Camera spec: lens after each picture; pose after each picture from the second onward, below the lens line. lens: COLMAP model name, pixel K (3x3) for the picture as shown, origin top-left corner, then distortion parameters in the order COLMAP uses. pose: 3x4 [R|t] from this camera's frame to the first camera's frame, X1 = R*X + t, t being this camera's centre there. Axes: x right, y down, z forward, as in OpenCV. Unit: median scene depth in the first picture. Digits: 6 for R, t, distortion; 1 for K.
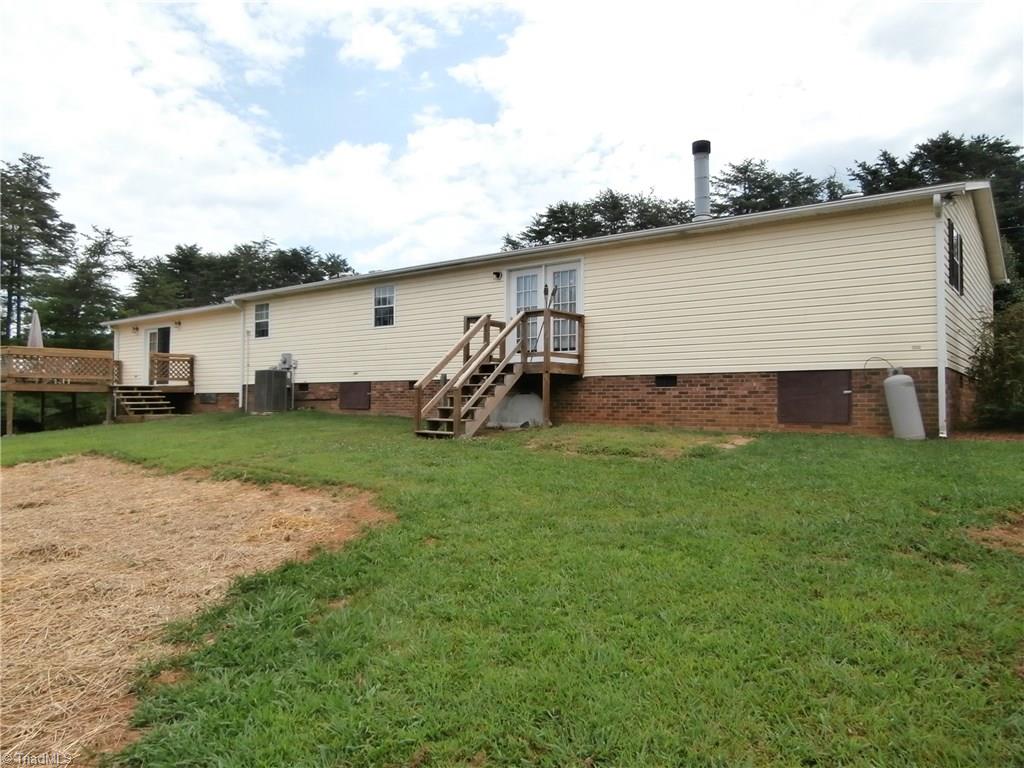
lens RADIAL K [[737.8, 0, 523.9], [0, 737.8, 396.9], [0, 0, 1]] dist [-0.012053, -0.001849]
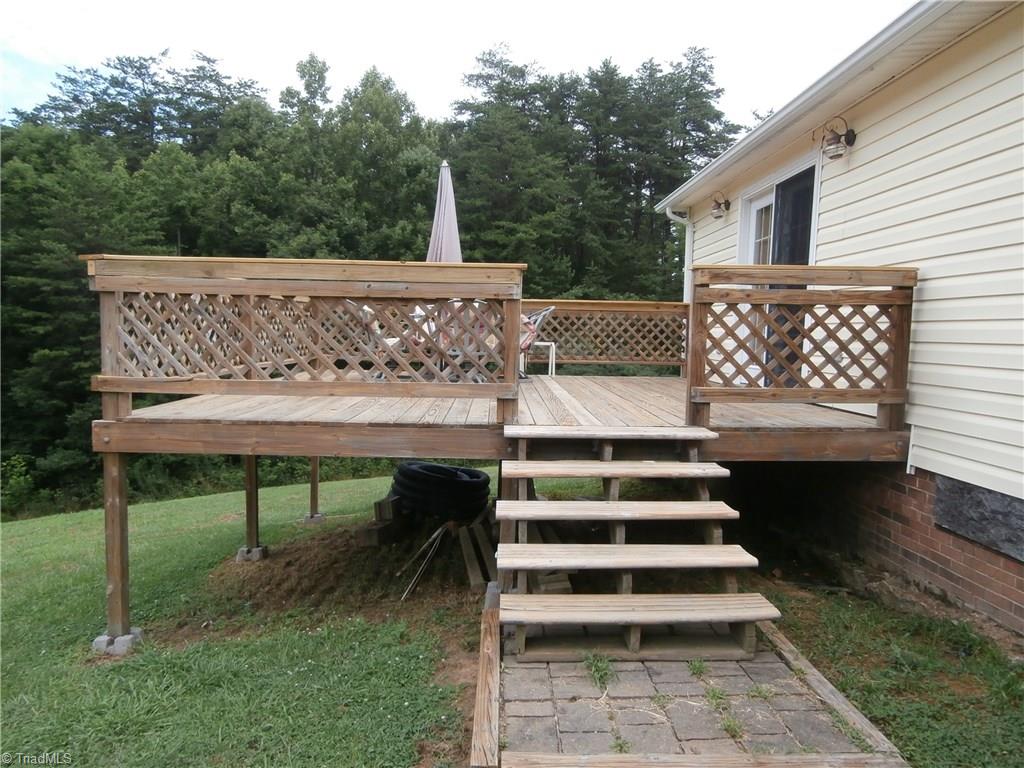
lens RADIAL K [[737.8, 0, 523.9], [0, 737.8, 396.9], [0, 0, 1]] dist [-0.012053, -0.001849]
pose [[0.645585, 0.073775, -0.760116, -0.340553], [0.000907, 0.995248, 0.097367, -0.039613], [0.763688, -0.063548, 0.642451, 0.741688]]
